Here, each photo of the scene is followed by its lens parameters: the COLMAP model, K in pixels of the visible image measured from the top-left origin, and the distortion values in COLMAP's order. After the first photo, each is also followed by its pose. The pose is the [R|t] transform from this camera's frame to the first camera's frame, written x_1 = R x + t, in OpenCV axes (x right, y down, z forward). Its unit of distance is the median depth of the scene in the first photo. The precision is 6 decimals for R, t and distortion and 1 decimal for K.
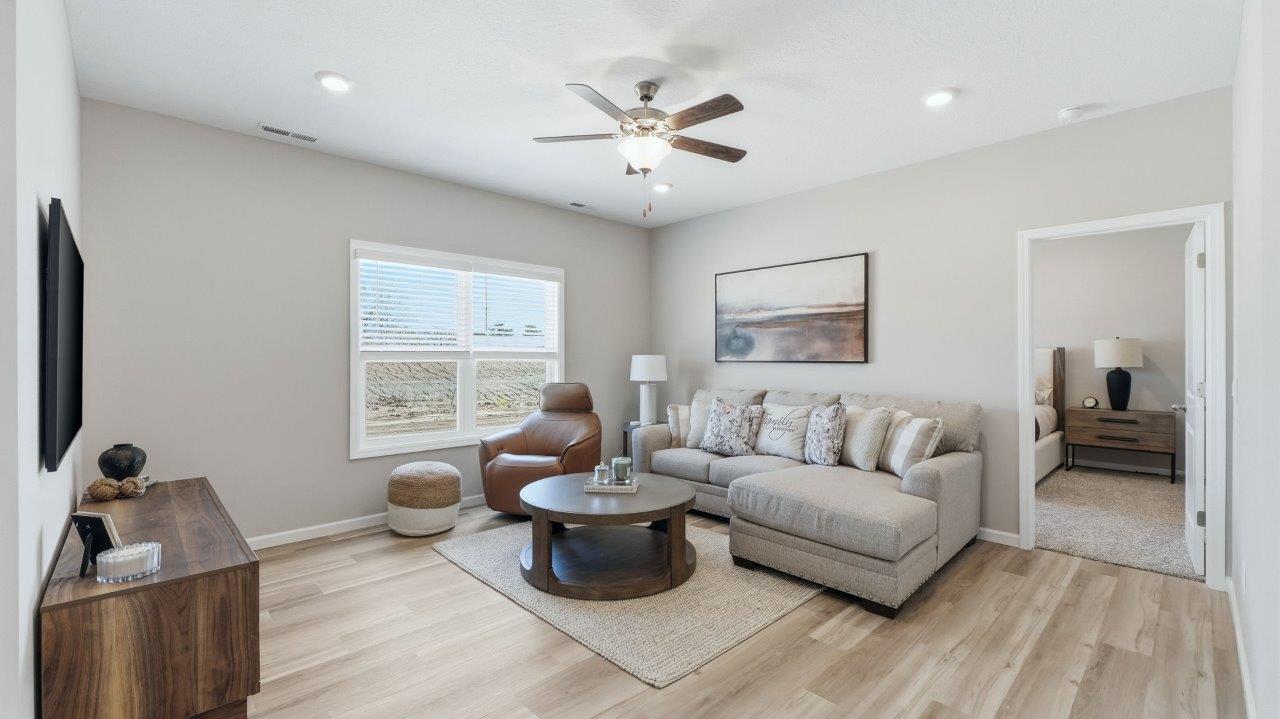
lens RADIAL K [[532.3, 0, 640.0], [0, 532.3, 359.5], [0, 0, 1]] dist [-0.001931, 0.000016]
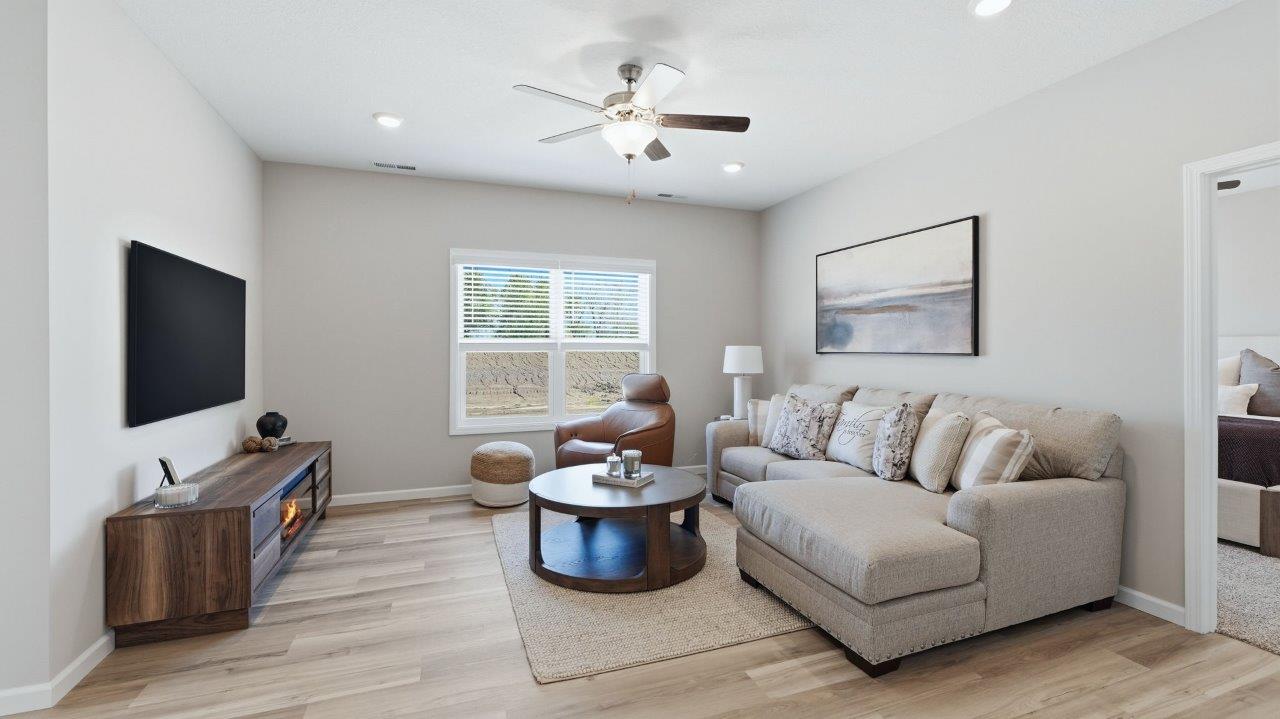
lens RADIAL K [[533.8, 0, 640.1], [0, 533.8, 351.6], [0, 0, 1]] dist [-0.001193, -0.000135]
pose [[0.917648, 0.002309, -0.397387, 0.282882], [-0.001022, 0.999994, 0.003451, -0.001570], [0.397392, -0.002761, 0.917645, 0.077002]]
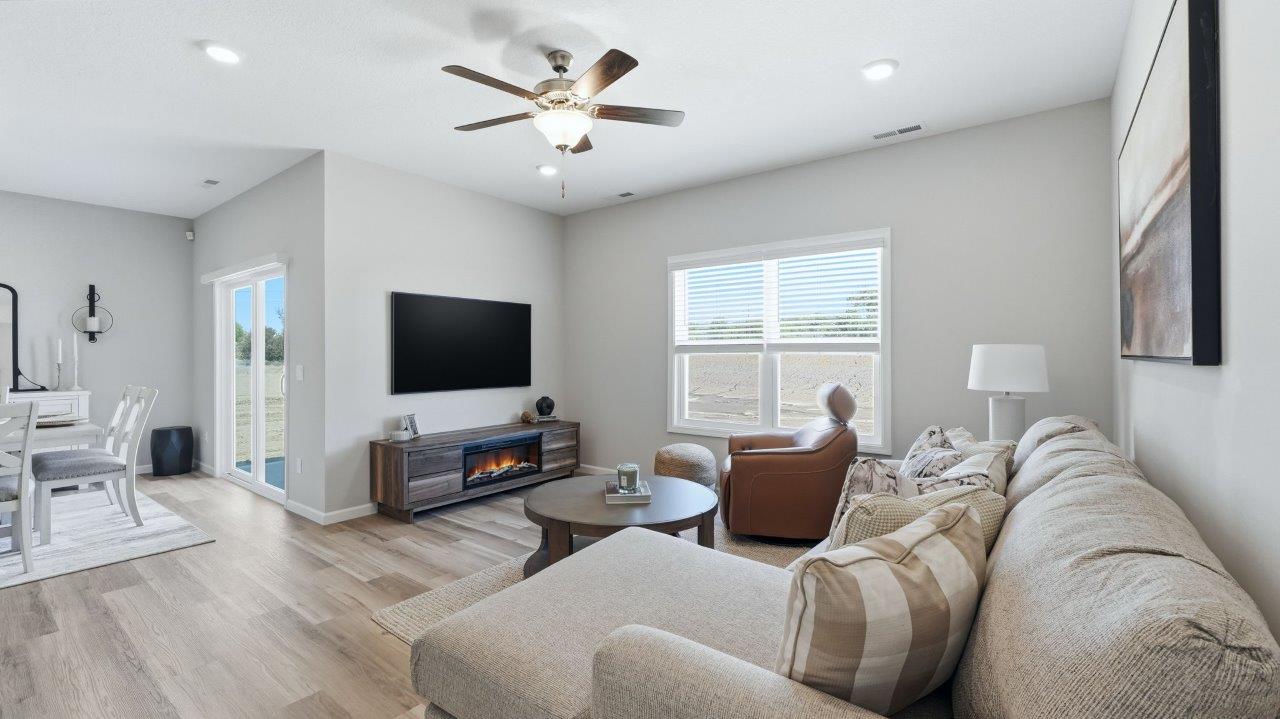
lens RADIAL K [[537.6, 0, 640.3], [0, 537.6, 347.0], [0, 0, 1]] dist [-0.001715, -0.000162]
pose [[0.151363, -0.011221, -0.988415, 0.647075], [0.001219, 0.999937, -0.011165, 0.000960], [0.988477, 0.000485, 0.151367, 0.674820]]
